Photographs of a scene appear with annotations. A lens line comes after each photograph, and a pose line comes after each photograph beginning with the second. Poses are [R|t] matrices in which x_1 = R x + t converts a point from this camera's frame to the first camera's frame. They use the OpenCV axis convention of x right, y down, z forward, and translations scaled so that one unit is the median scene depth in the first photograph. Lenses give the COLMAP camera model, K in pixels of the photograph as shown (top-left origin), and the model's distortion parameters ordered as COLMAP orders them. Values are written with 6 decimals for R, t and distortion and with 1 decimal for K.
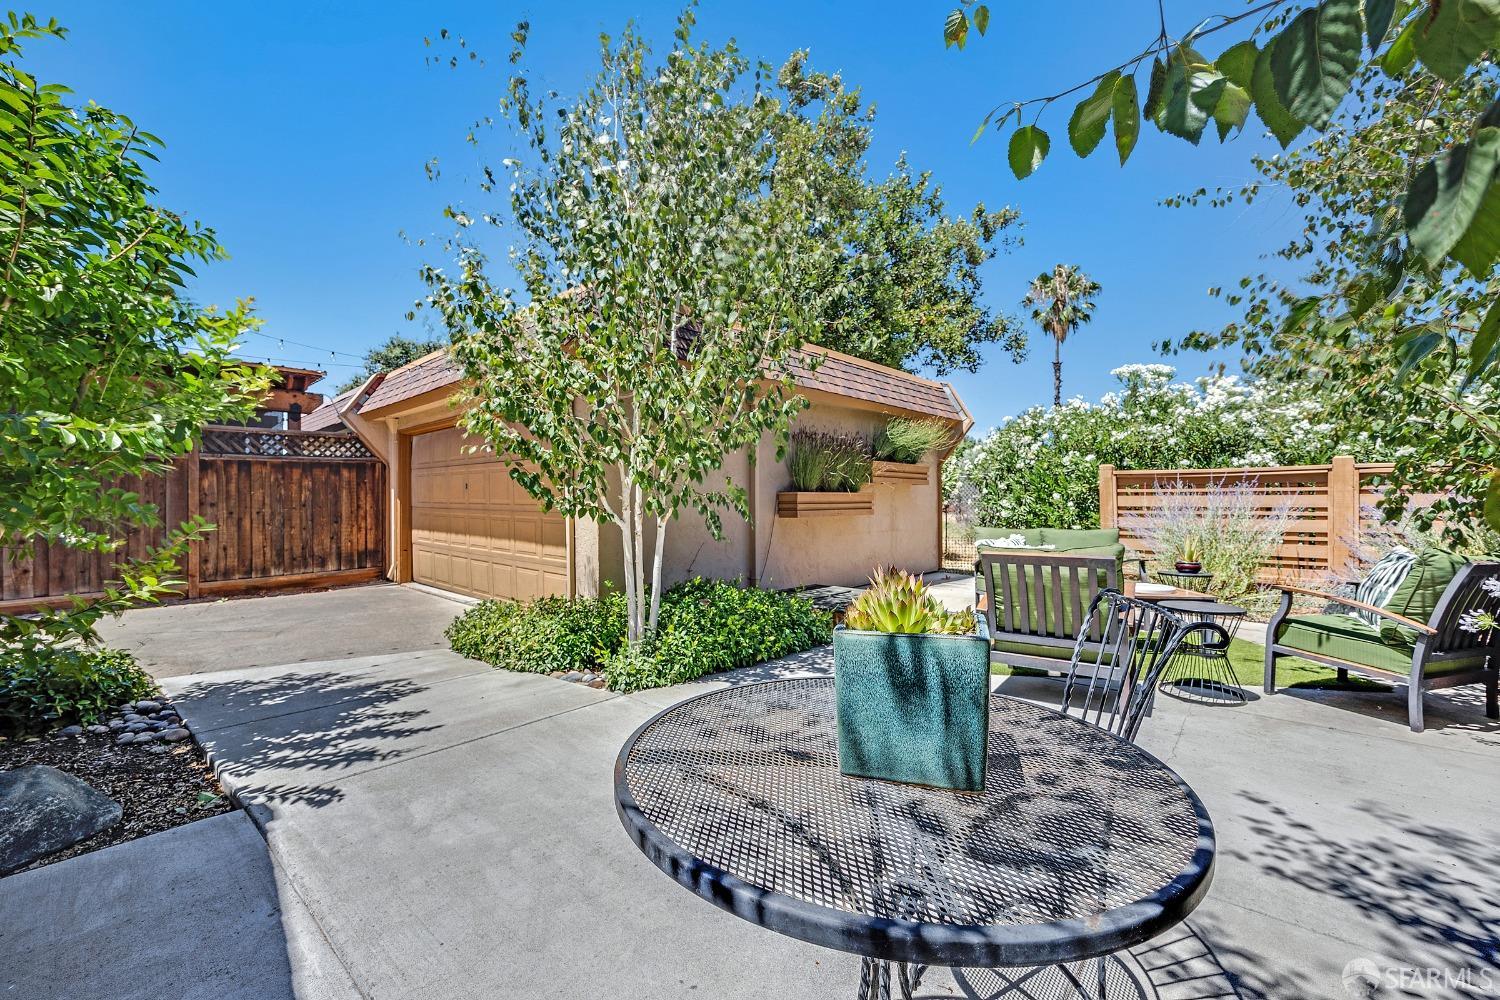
lens RADIAL K [[606.7, 0, 744.5], [0, 606.7, 498.2], [0, 0, 1]] dist [-0.006077, 0.000235]
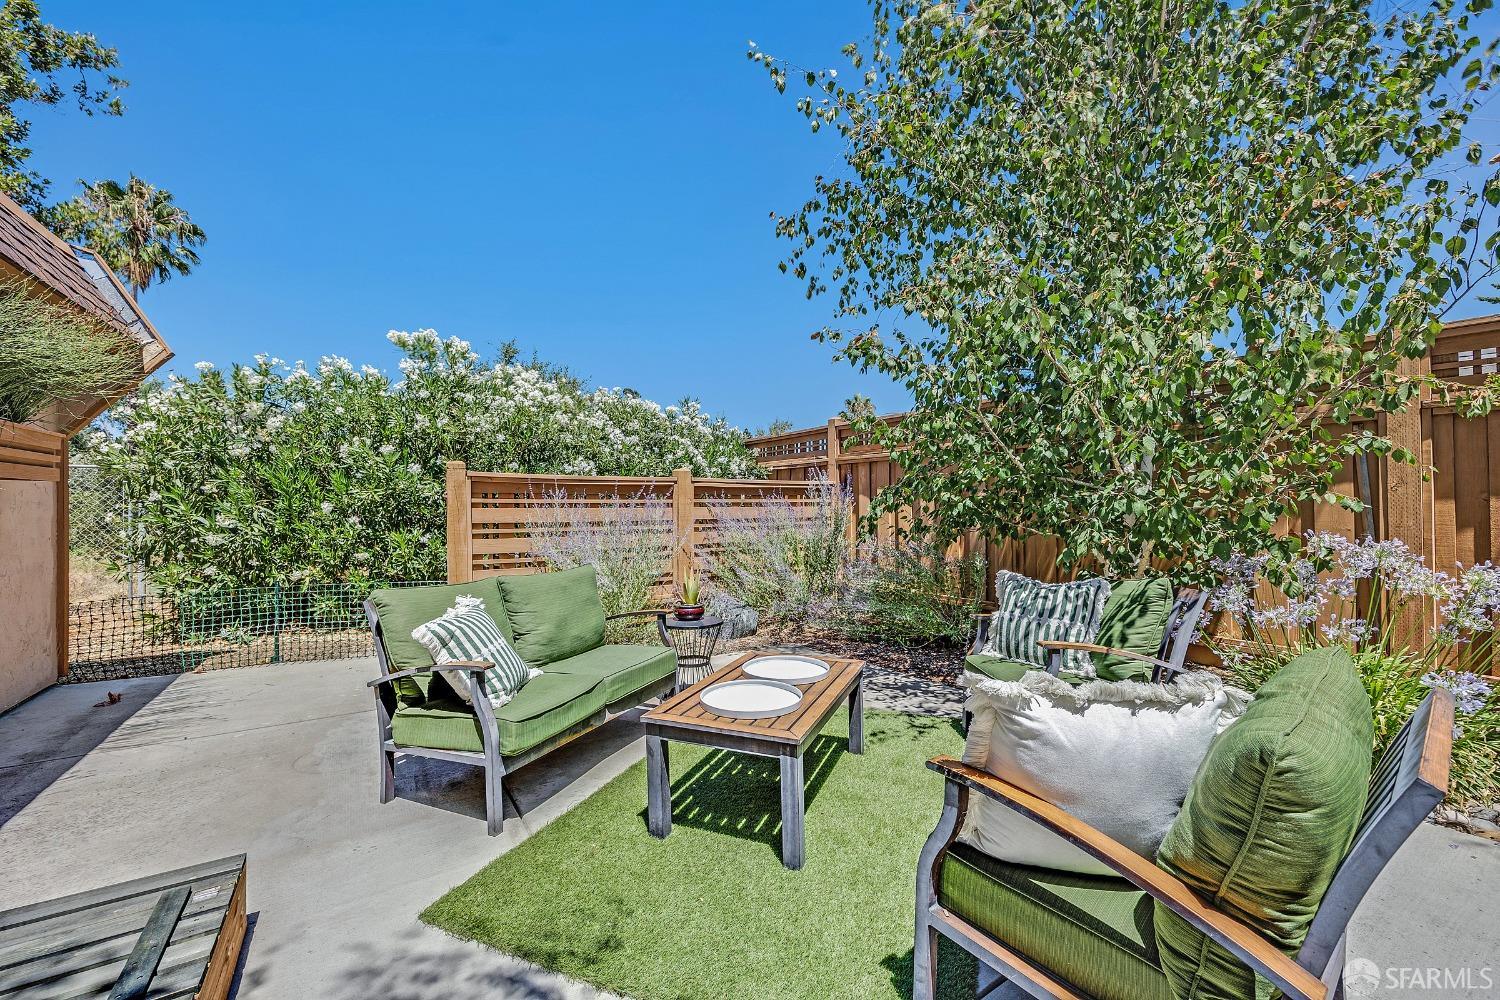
lens RADIAL K [[606.7, 0, 747.6], [0, 606.7, 499.6], [0, 0, 1]] dist [-0.006077, 0.000235]
pose [[0.246024, 0.010125, 0.969211, 0.035039], [-0.003406, 0.999948, -0.009581, -0.008134], [-0.969258, -0.000944, 0.246045, 0.528149]]
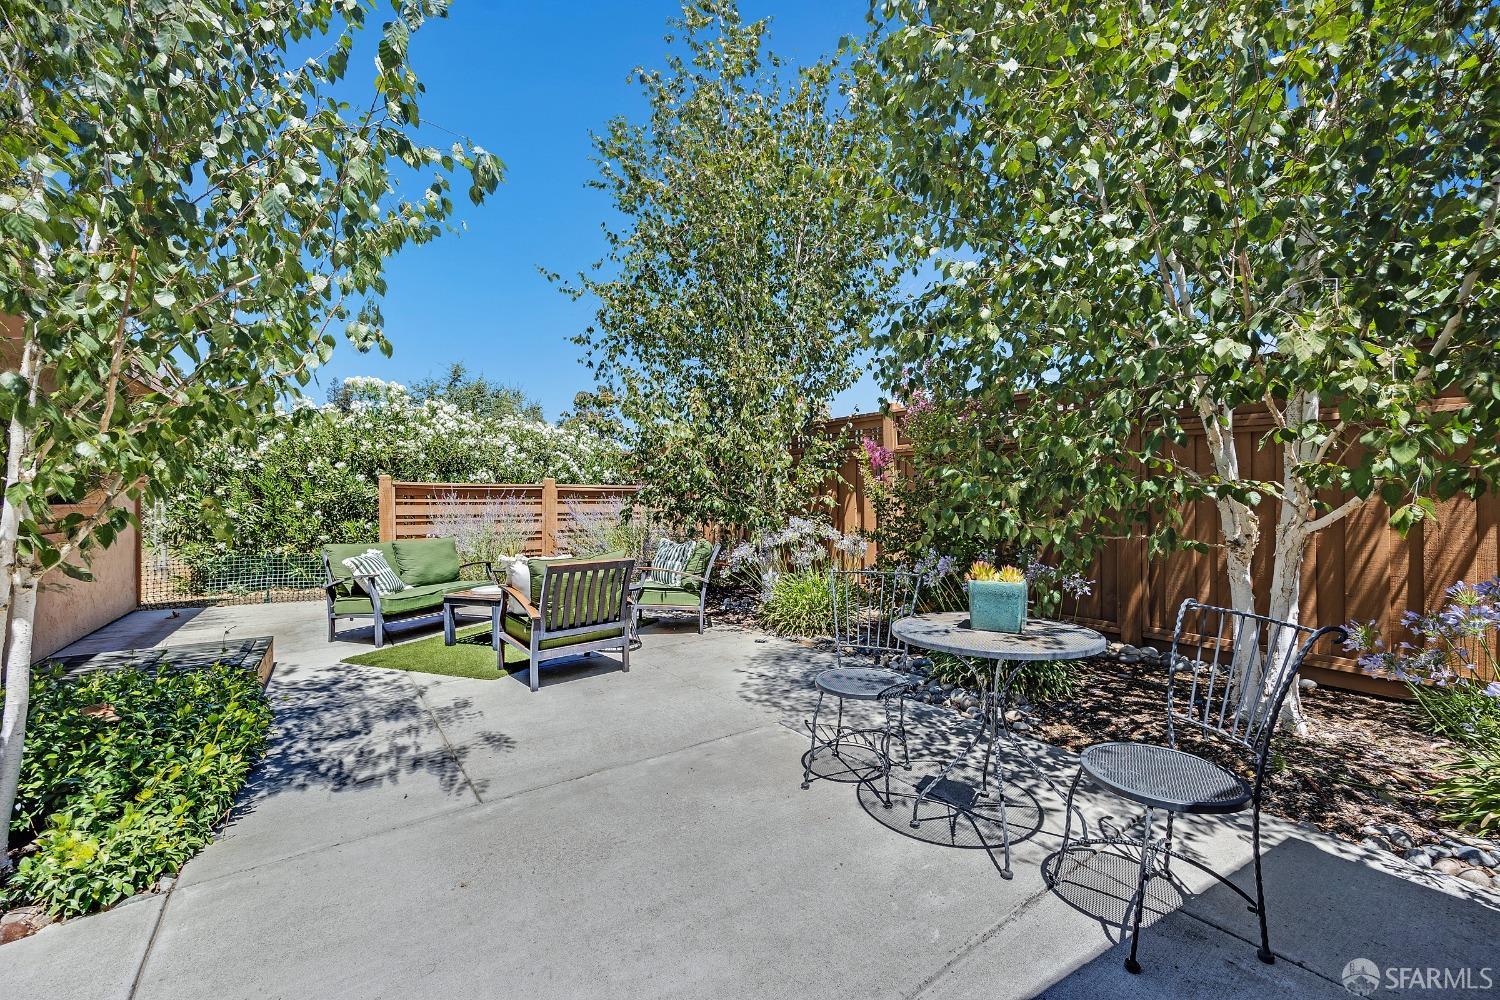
lens RADIAL K [[606.7, 0, 751.2], [0, 606.7, 497.4], [0, 0, 1]] dist [-0.006077, 0.000235]
pose [[0.207324, 0.008455, 0.978236, -0.278430], [-0.003934, 0.999962, -0.007809, -0.011641], [-0.978264, -0.002229, 0.207350, 0.178751]]
